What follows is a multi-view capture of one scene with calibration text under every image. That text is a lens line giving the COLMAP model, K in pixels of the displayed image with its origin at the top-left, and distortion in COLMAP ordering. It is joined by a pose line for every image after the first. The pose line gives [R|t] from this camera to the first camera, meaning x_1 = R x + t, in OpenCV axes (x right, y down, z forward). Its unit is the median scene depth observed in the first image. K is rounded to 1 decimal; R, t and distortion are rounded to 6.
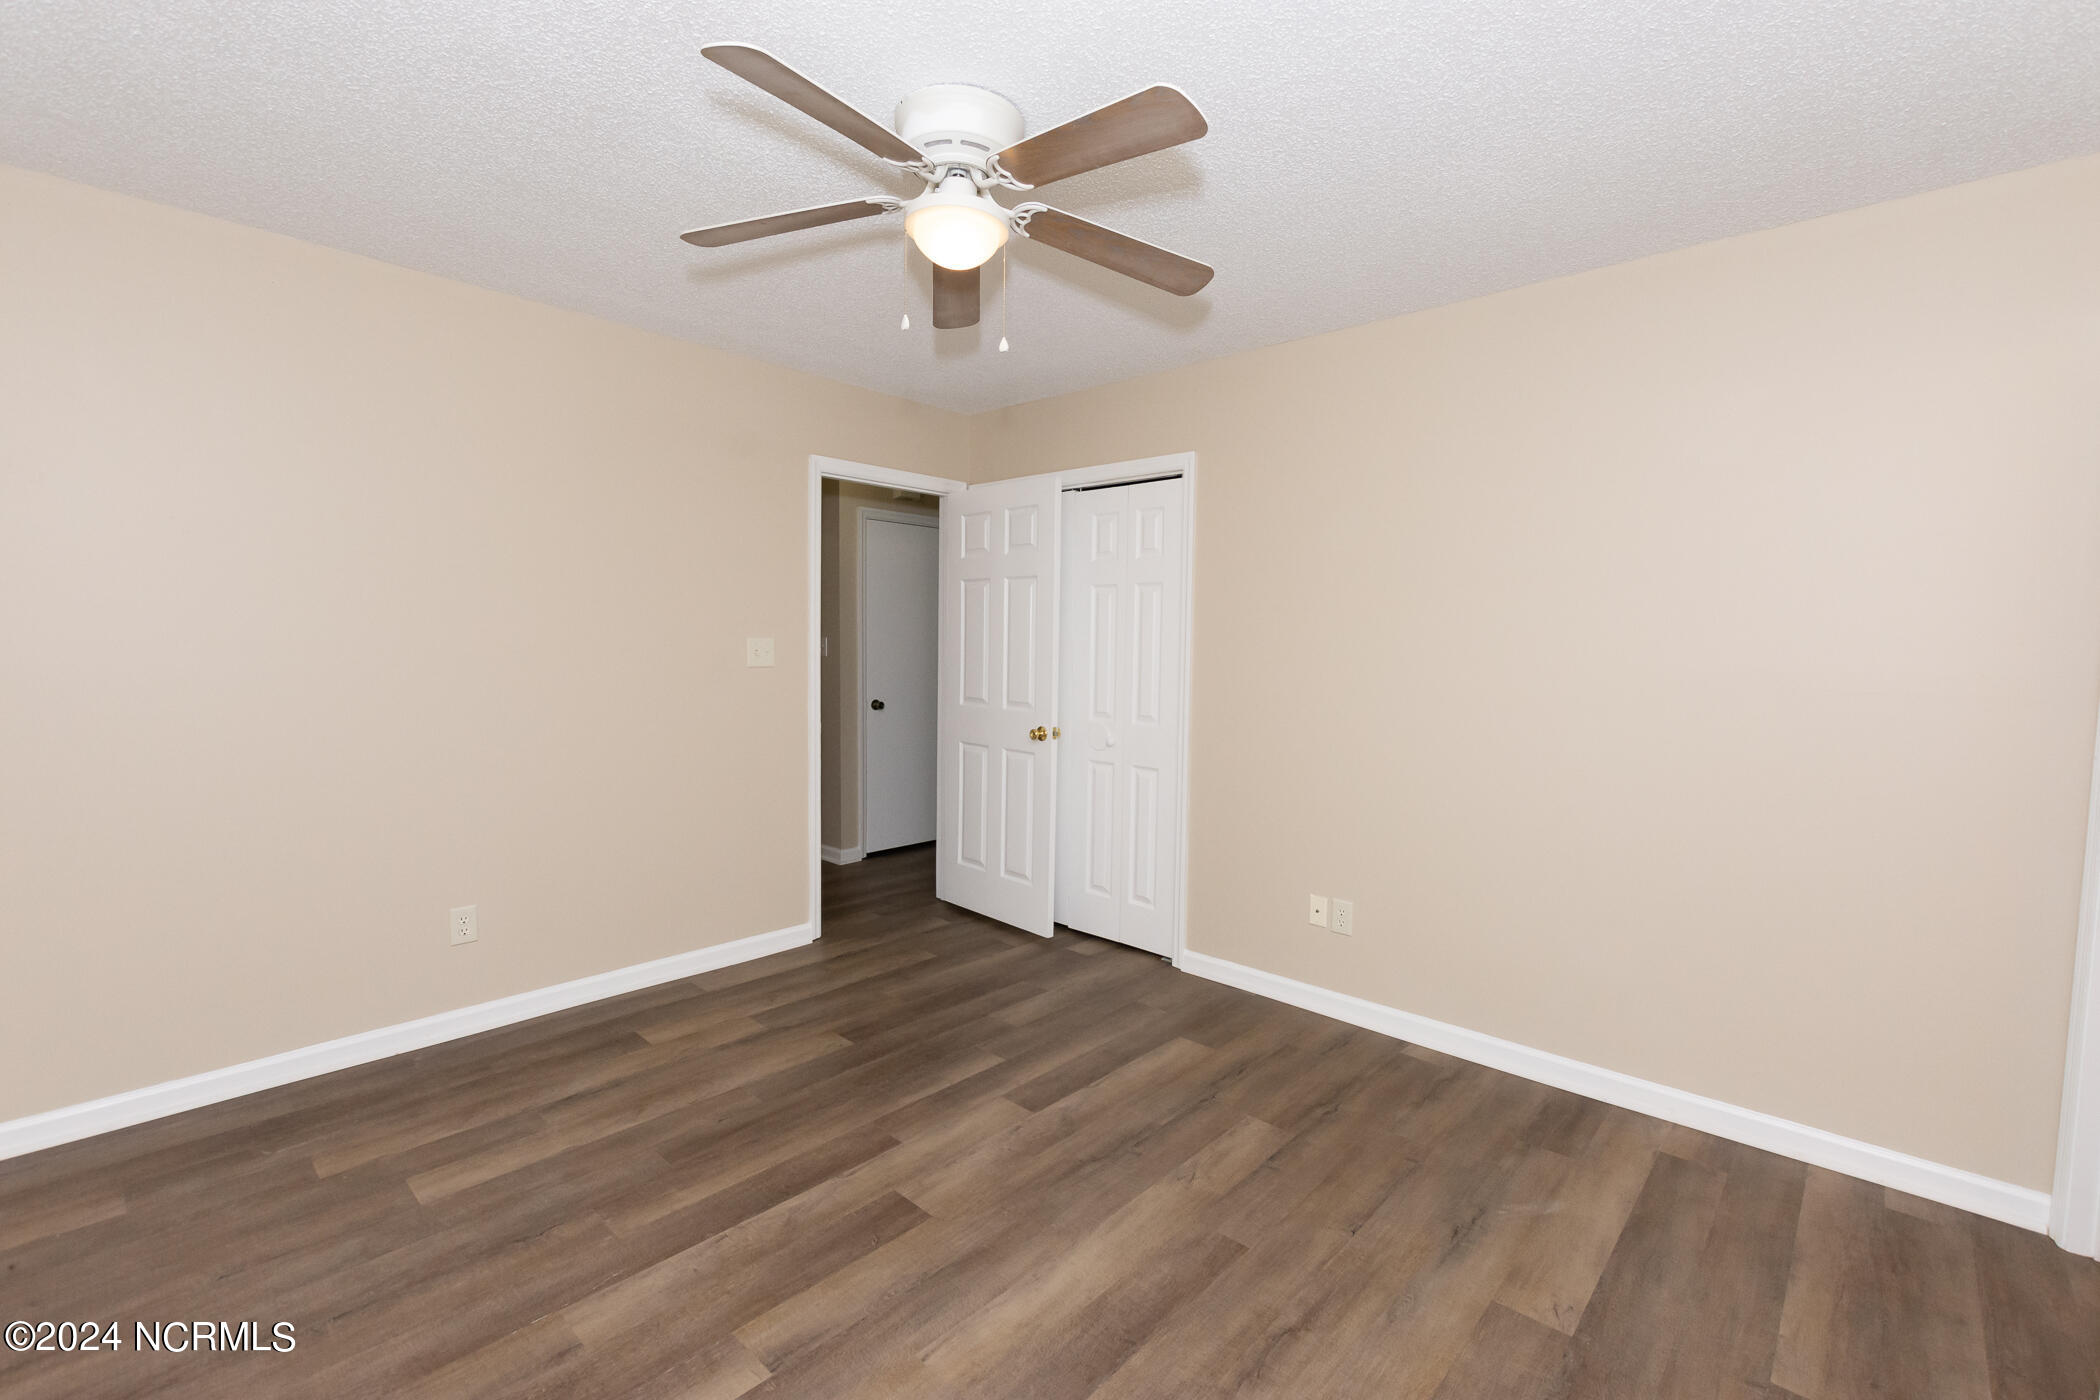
lens RADIAL K [[909.8, 0, 1049.4], [0, 909.8, 702.0], [0, 0, 1]] dist [0.009536, -0.001172]
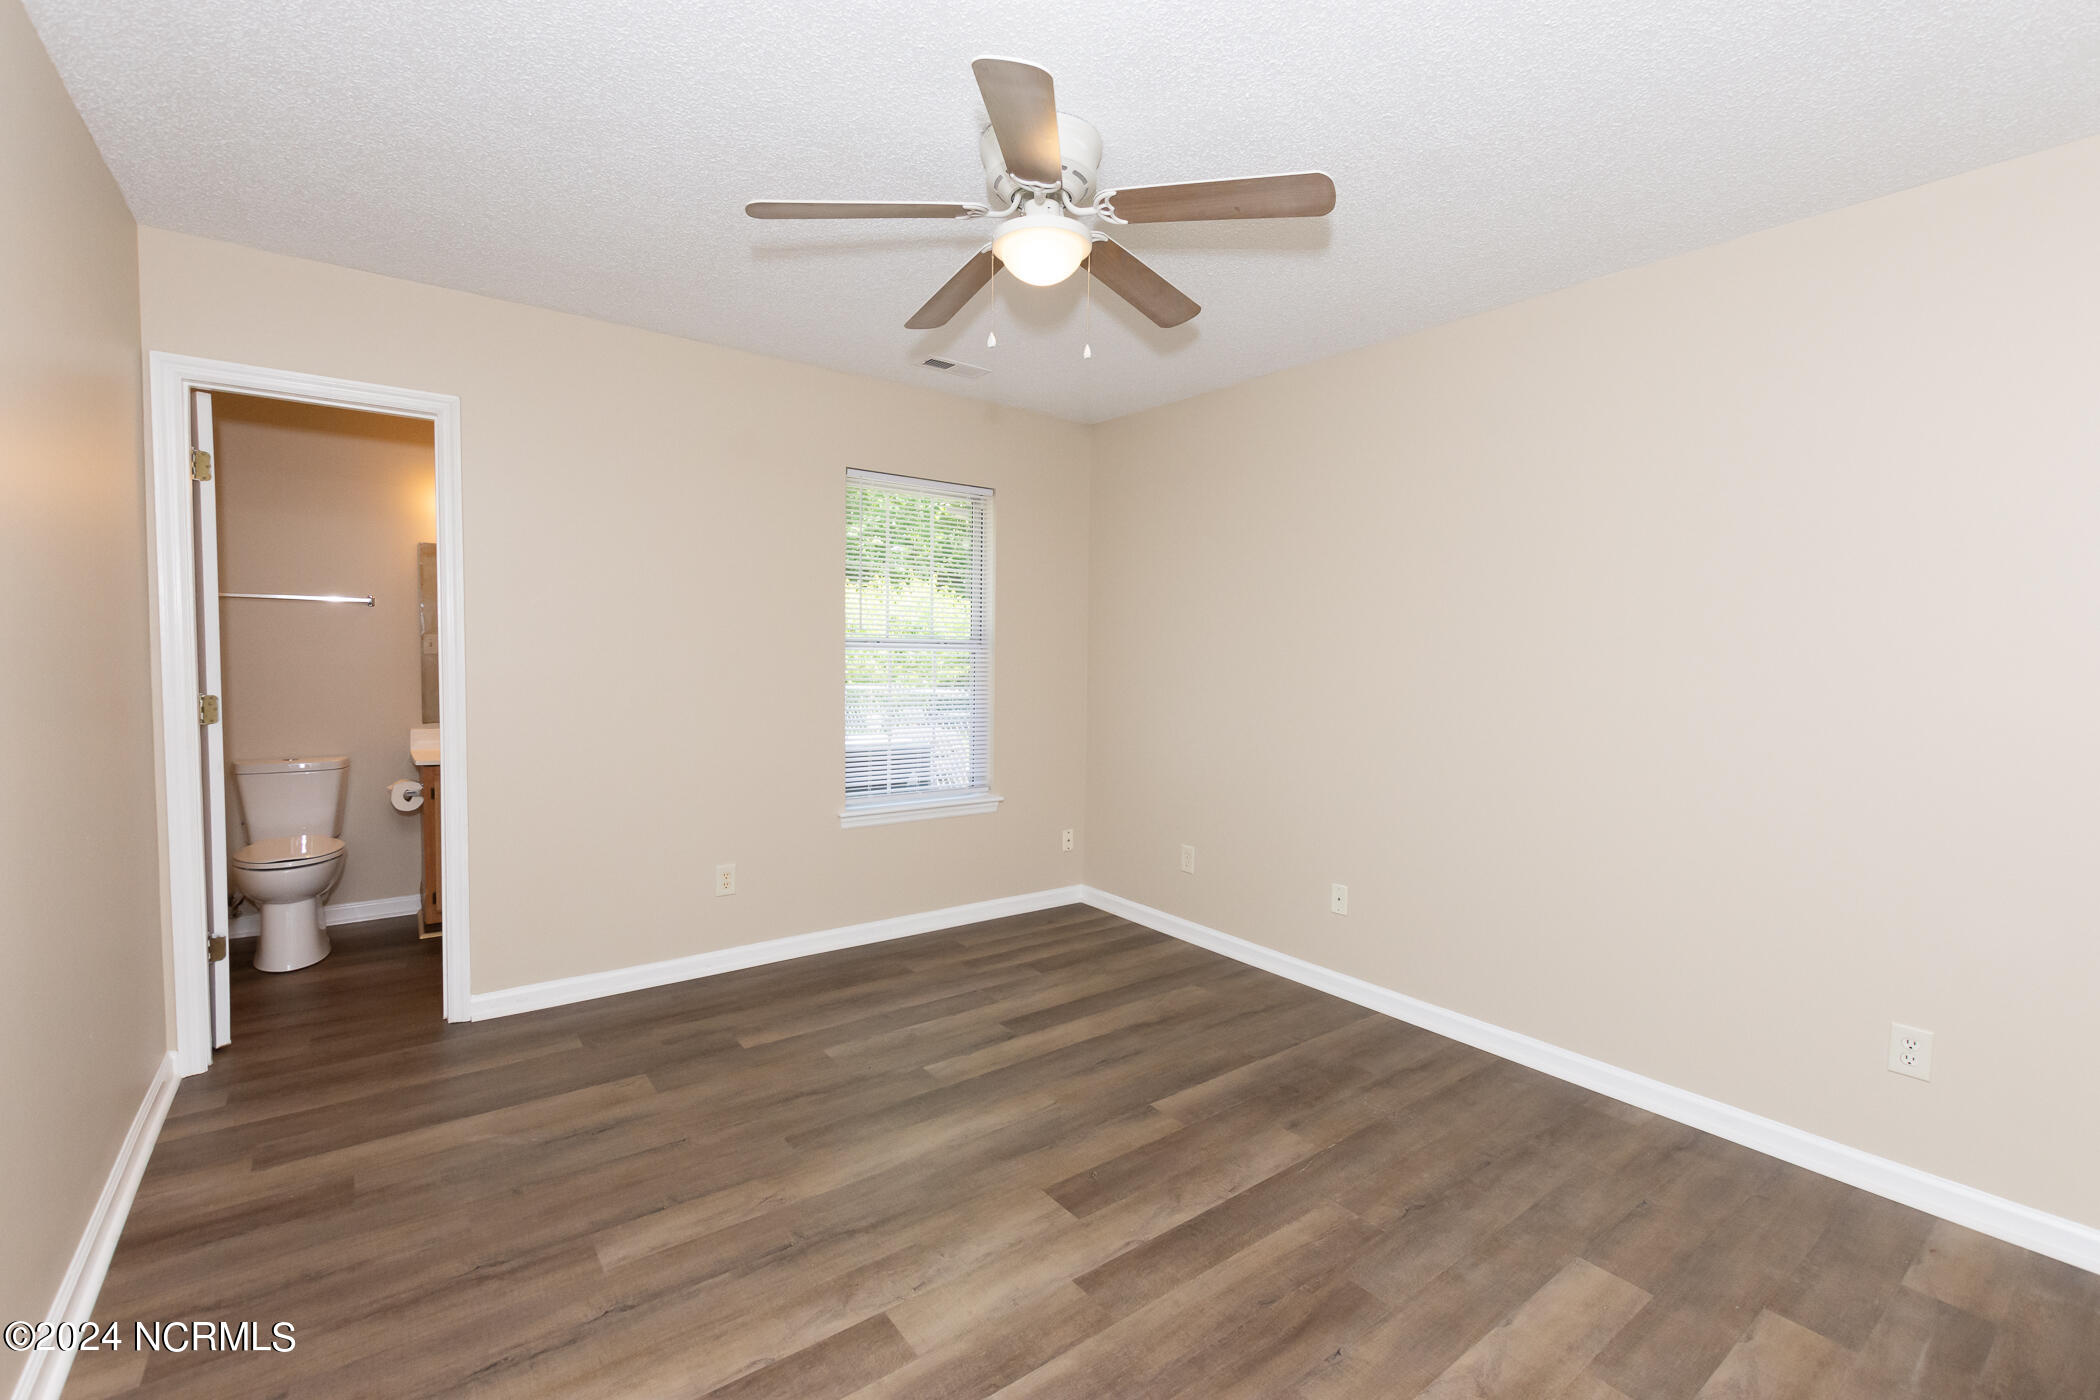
lens RADIAL K [[909.8, 0, 1050.4], [0, 909.8, 699.2], [0, 0, 1]] dist [0.009536, -0.001172]
pose [[-0.984605, -0.039848, 0.170190, -0.282624], [-0.020203, 0.993086, 0.115641, -0.110257], [-0.173622, 0.110423, -0.978602, 1.887333]]
